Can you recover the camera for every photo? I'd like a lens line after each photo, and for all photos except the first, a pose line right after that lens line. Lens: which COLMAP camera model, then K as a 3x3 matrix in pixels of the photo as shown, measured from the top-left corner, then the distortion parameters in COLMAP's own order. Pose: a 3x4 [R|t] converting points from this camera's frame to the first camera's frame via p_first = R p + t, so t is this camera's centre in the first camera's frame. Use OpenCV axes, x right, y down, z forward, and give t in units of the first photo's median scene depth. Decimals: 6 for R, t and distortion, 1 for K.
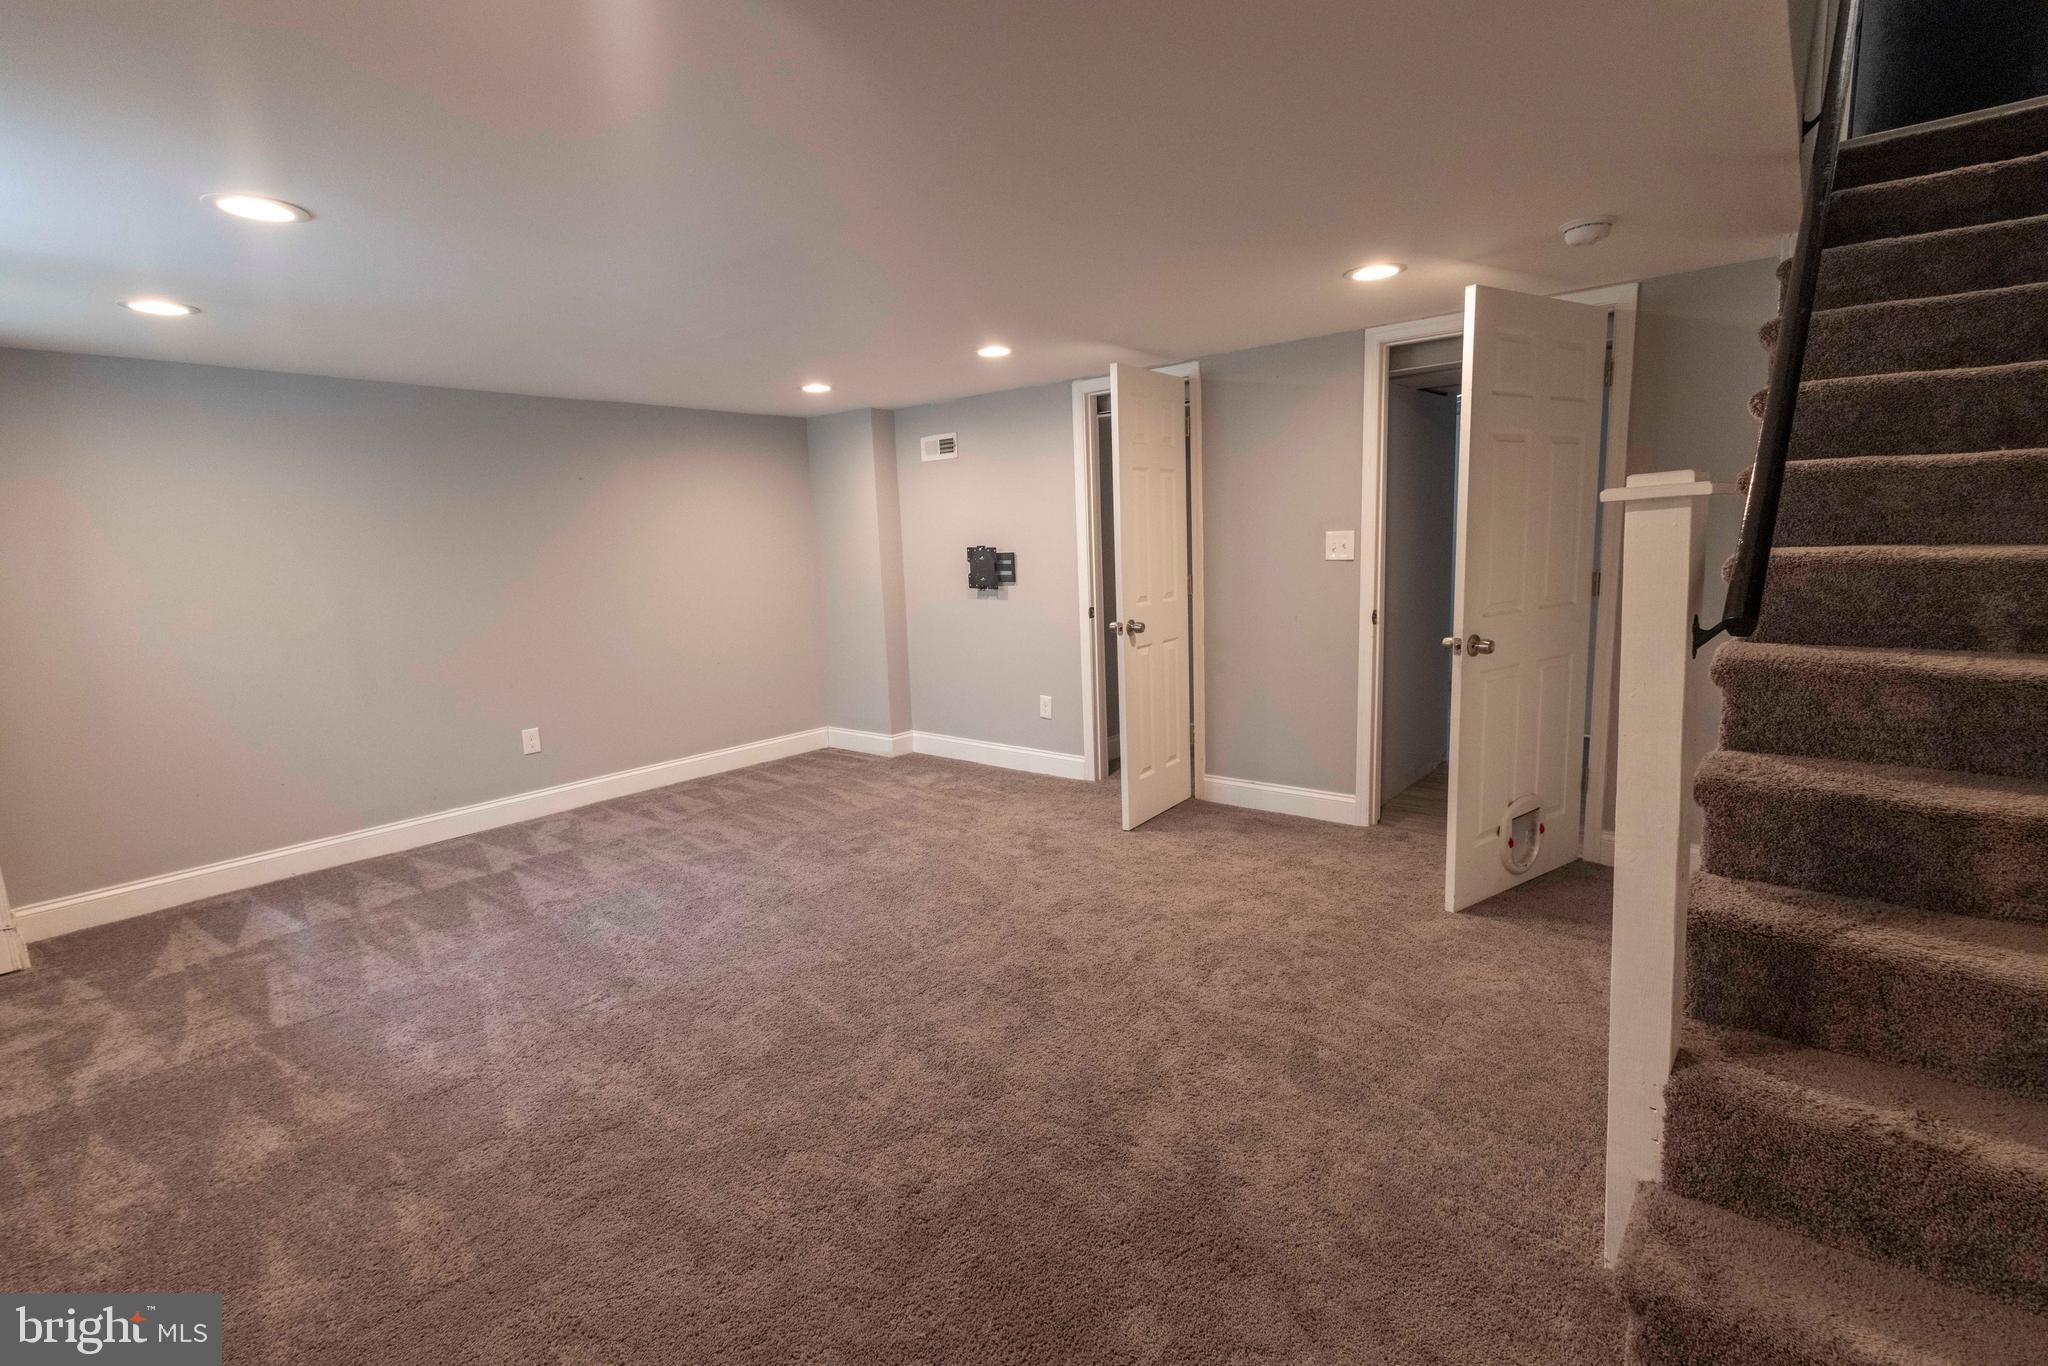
lens RADIAL K [[938.8, 0, 1019.5], [0, 938.8, 667.0], [0, 0, 1]] dist [0.013283, -0.001518]
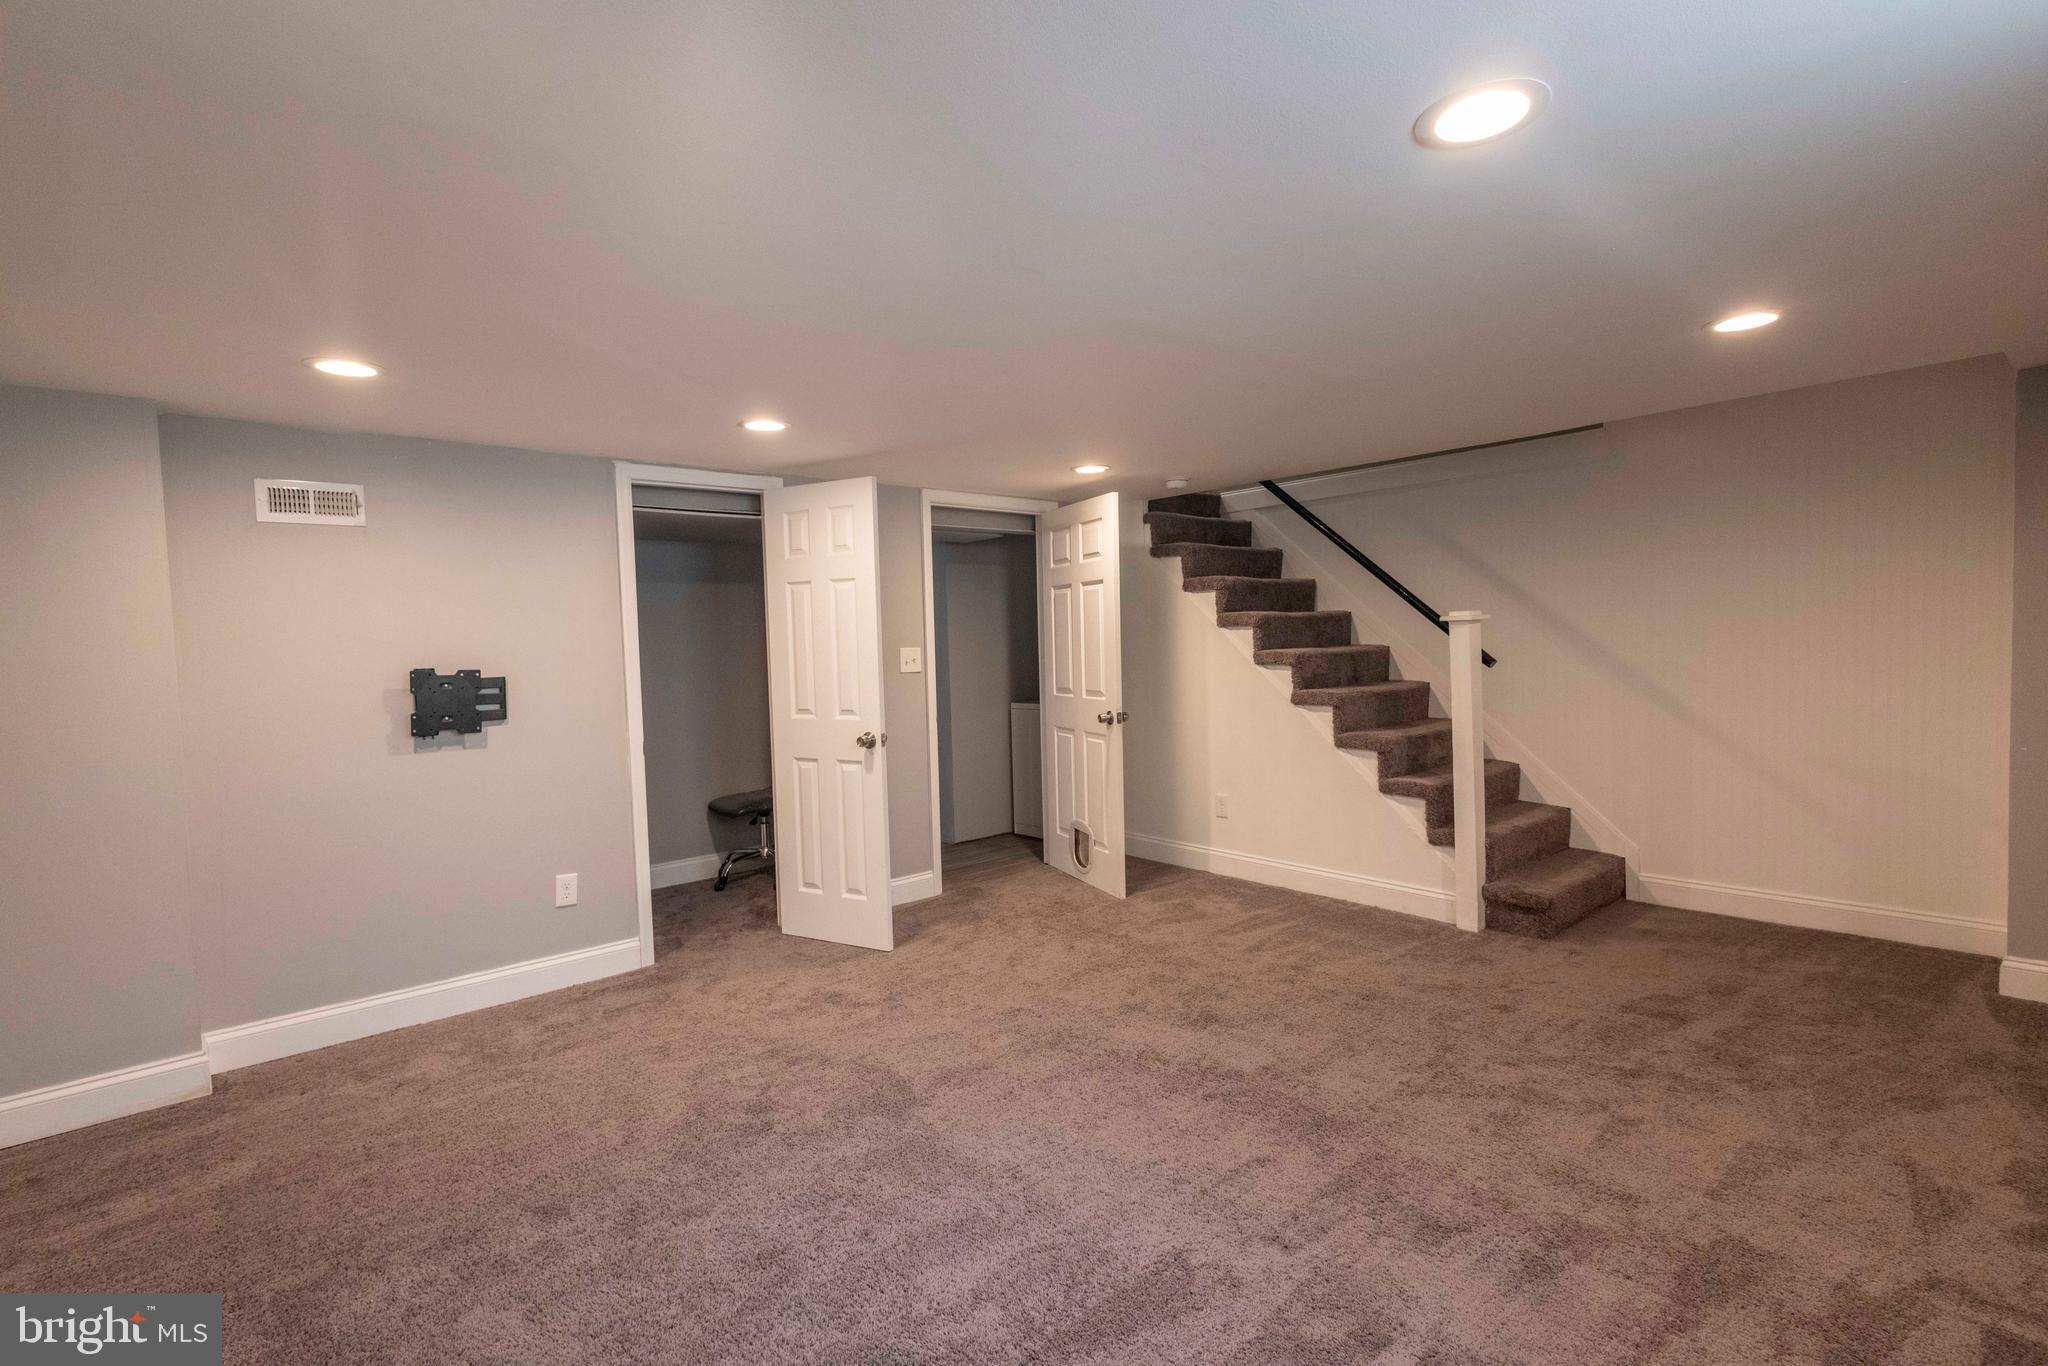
lens RADIAL K [[938.8, 0, 1028.9], [0, 938.8, 685.5], [0, 0, 1]] dist [0.013283, -0.001518]
pose [[0.174557, -0.017973, 0.984483, -0.614391], [0.159194, 0.987195, -0.010204, -0.047698], [-0.971693, 0.158505, 0.175183, 0.506178]]
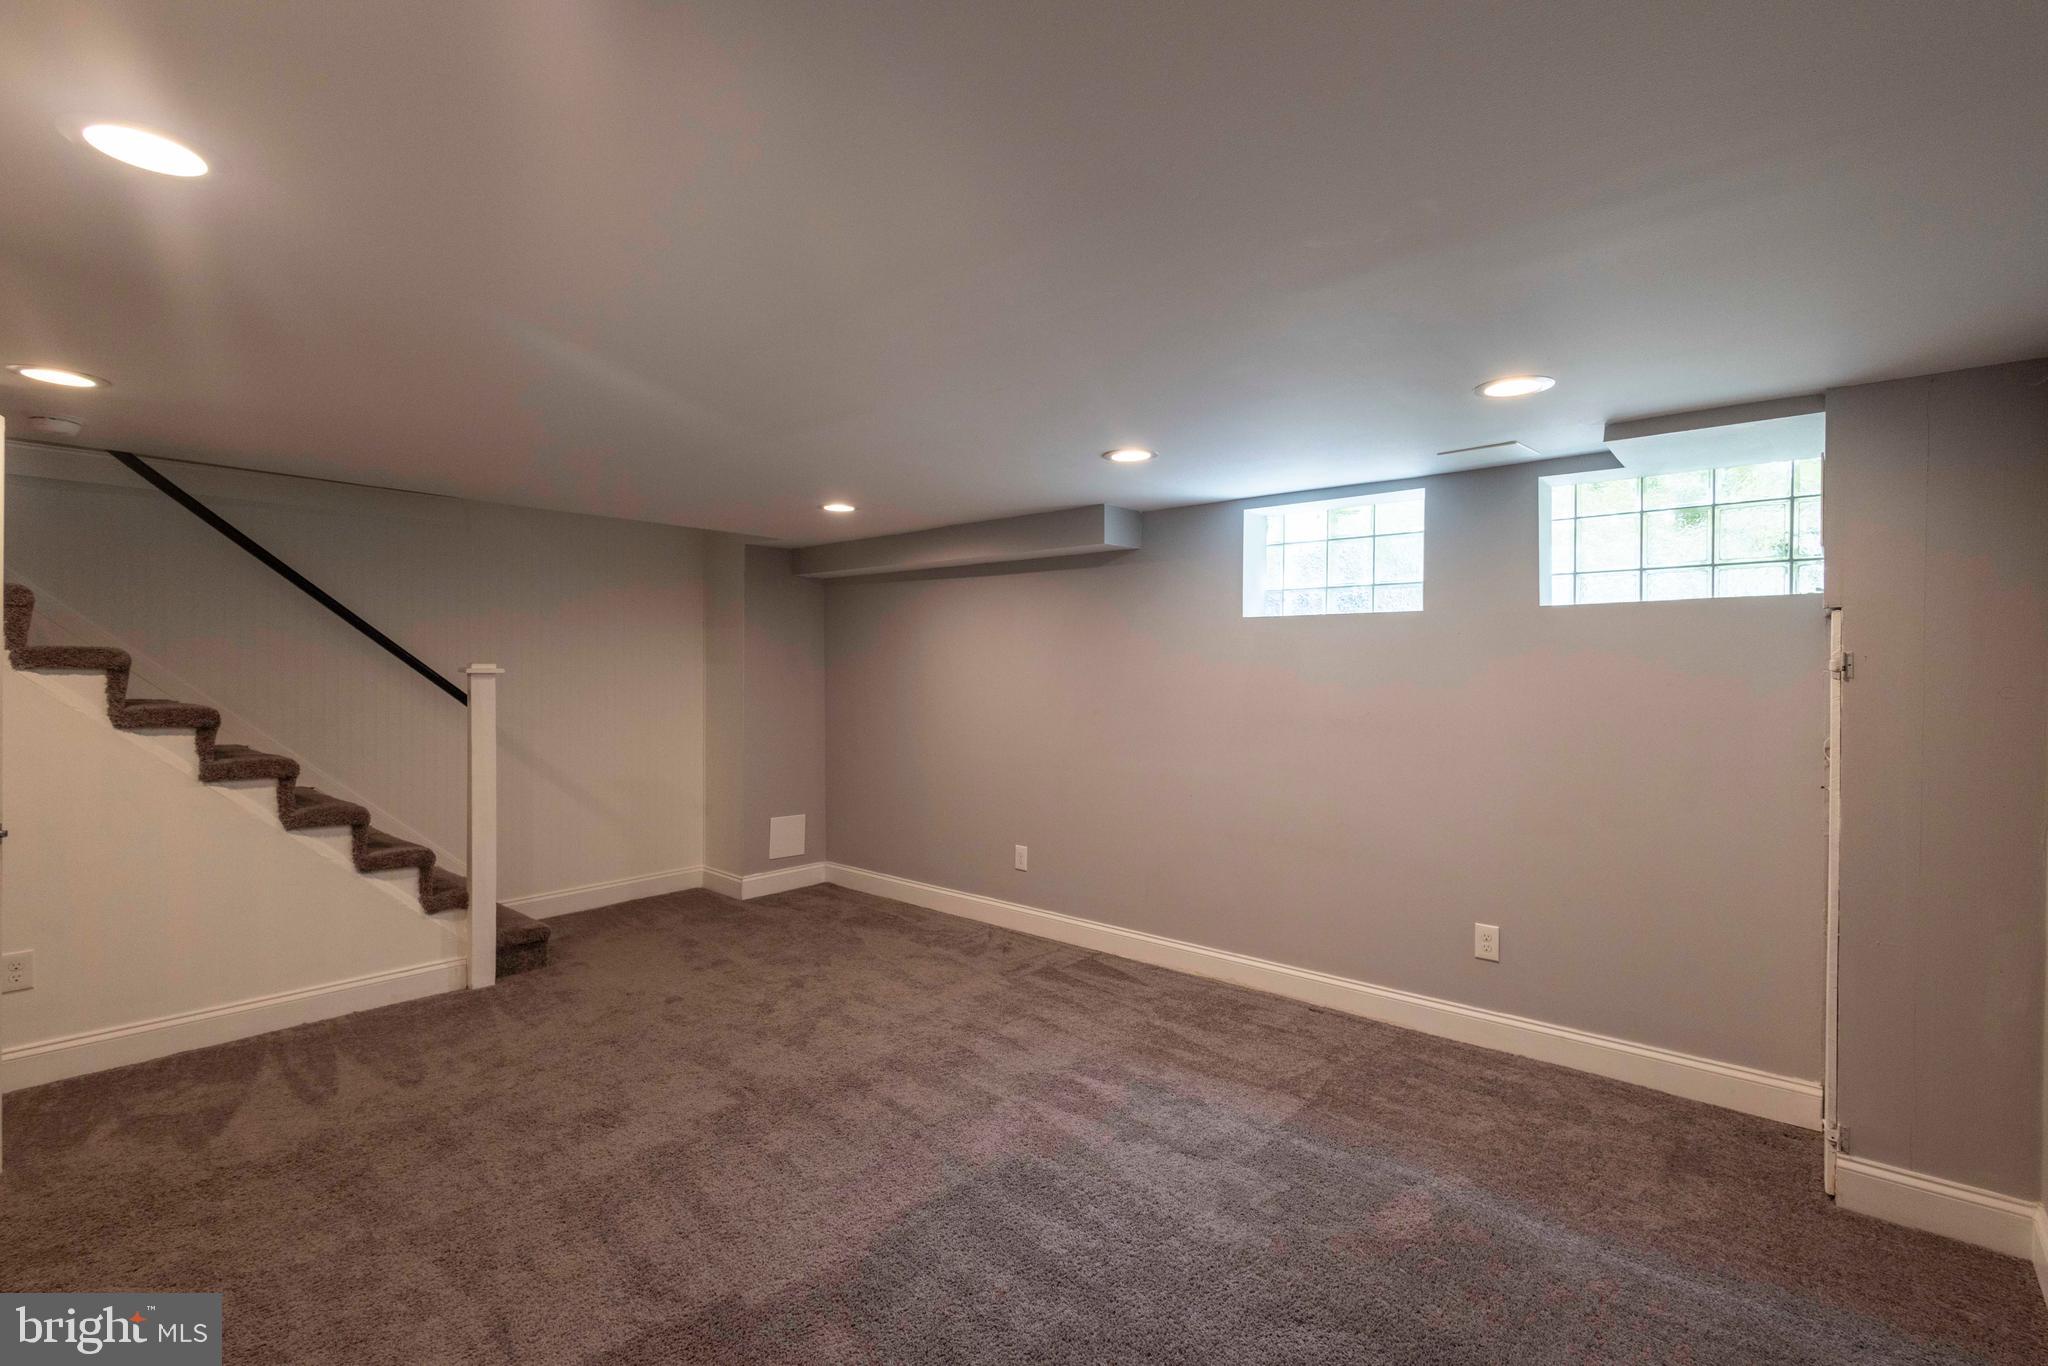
lens RADIAL K [[938.8, 0, 1030.3], [0, 938.8, 687.2], [0, 0, 1]] dist [0.013283, -0.001518]
pose [[-0.999153, 0.029660, 0.028523, -0.266024], [0.033656, 0.987849, 0.151731, -0.139954], [-0.023676, 0.152562, -0.988010, 1.028251]]
